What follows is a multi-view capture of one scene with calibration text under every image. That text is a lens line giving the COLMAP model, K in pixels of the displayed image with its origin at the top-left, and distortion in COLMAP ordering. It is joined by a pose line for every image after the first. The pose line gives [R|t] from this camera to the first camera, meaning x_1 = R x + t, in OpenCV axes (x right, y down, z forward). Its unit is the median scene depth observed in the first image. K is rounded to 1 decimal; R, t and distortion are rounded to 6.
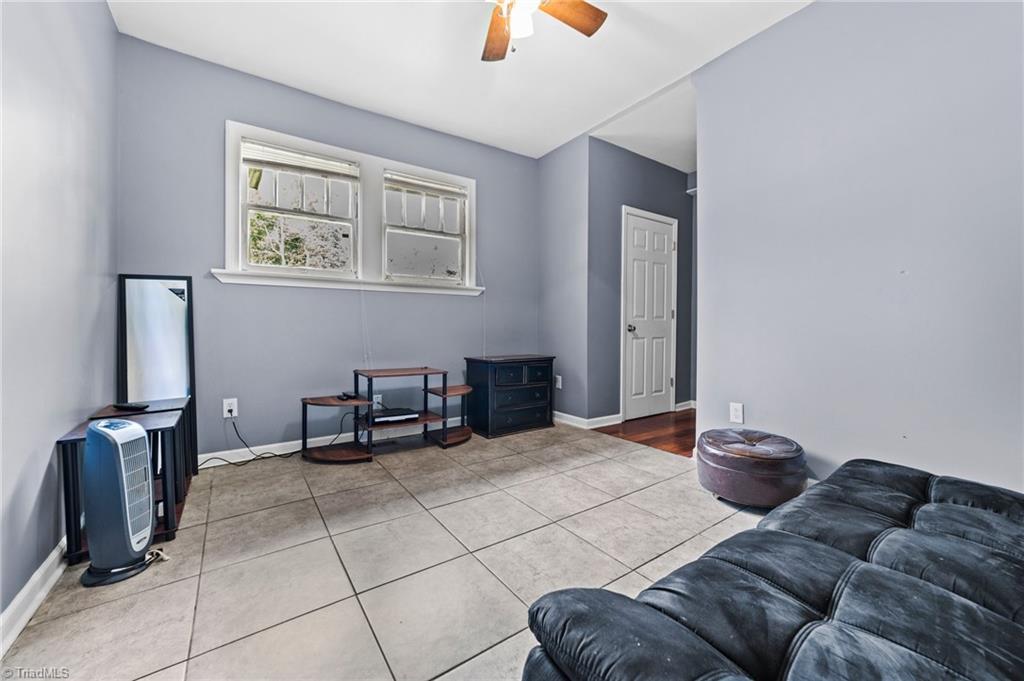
lens RADIAL K [[396.9, 0, 513.2], [0, 396.9, 336.1], [0, 0, 1]] dist [-0.005487, 0.001924]
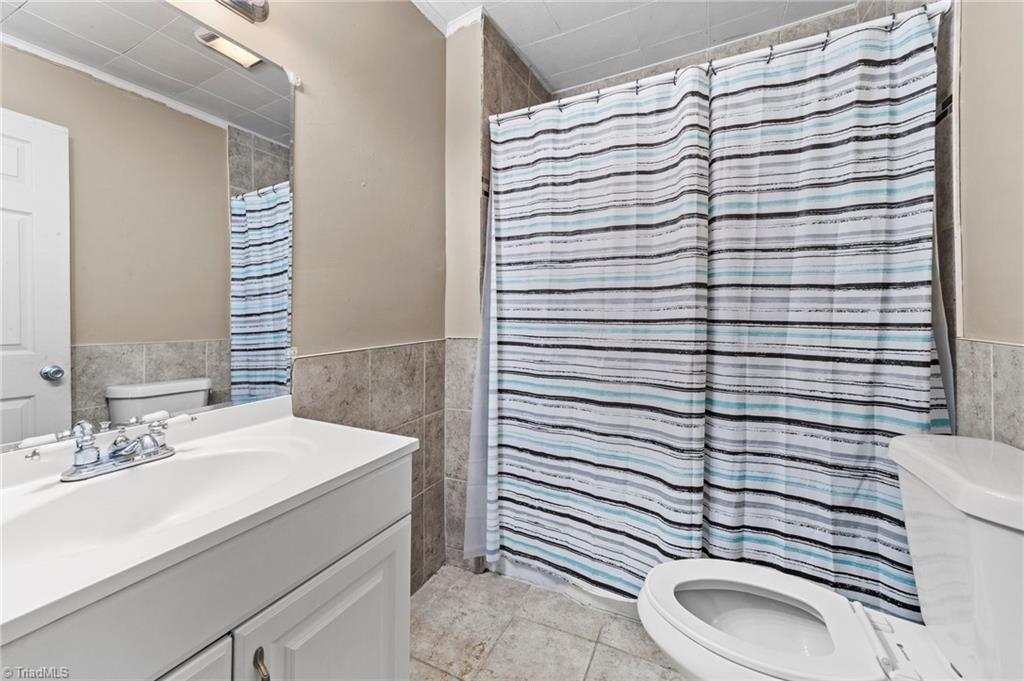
lens RADIAL K [[396.9, 0, 504.5], [0, 396.9, 340.9], [0, 0, 1]] dist [-0.005487, 0.001924]
pose [[-0.525304, -0.005911, 0.850894, -0.485990], [0.021130, 0.999577, 0.019988, -0.031932], [-0.850652, 0.028479, -0.524957, 0.870999]]
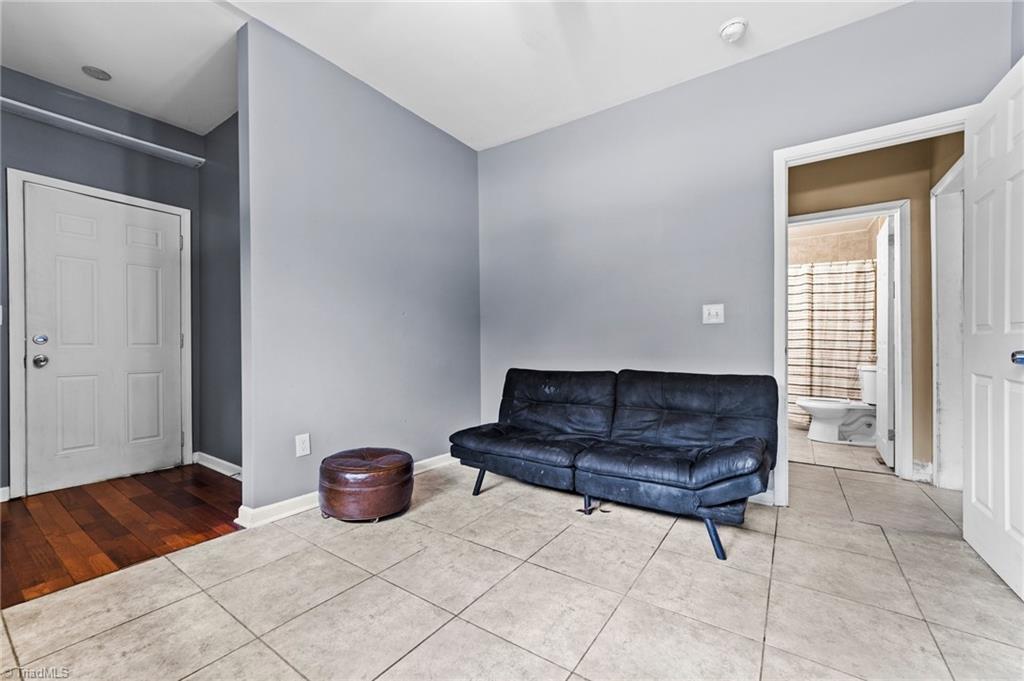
lens RADIAL K [[411.5, 0, 506.4], [0, 411.5, 347.8], [0, 0, 1]] dist [-0.003224, 0.000218]
pose [[-0.335738, -0.002748, 0.941951, -0.522882], [0.025901, 0.999591, 0.012148, -0.033114], [-0.941599, 0.028476, -0.335529, 0.924390]]
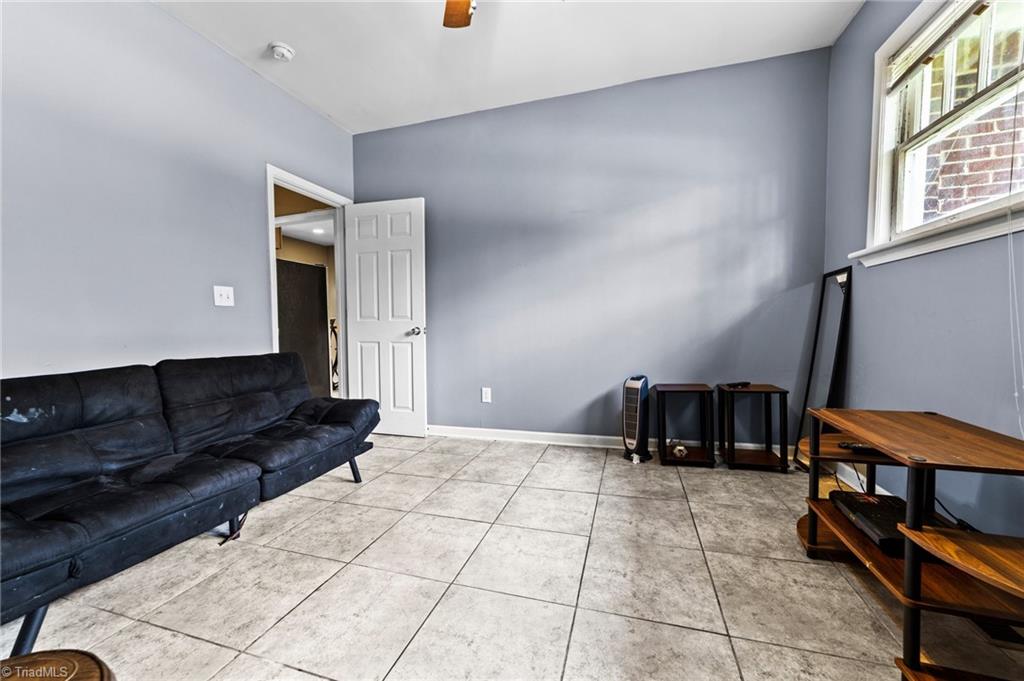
lens RADIAL K [[396.9, 0, 508.6], [0, 396.9, 342.2], [0, 0, 1]] dist [-0.005487, 0.001924]
pose [[-0.797887, 0.037474, -0.601641, 0.369063], [0.001094, 0.998154, 0.060720, -0.036859], [0.602806, 0.047789, -0.796455, 1.325375]]
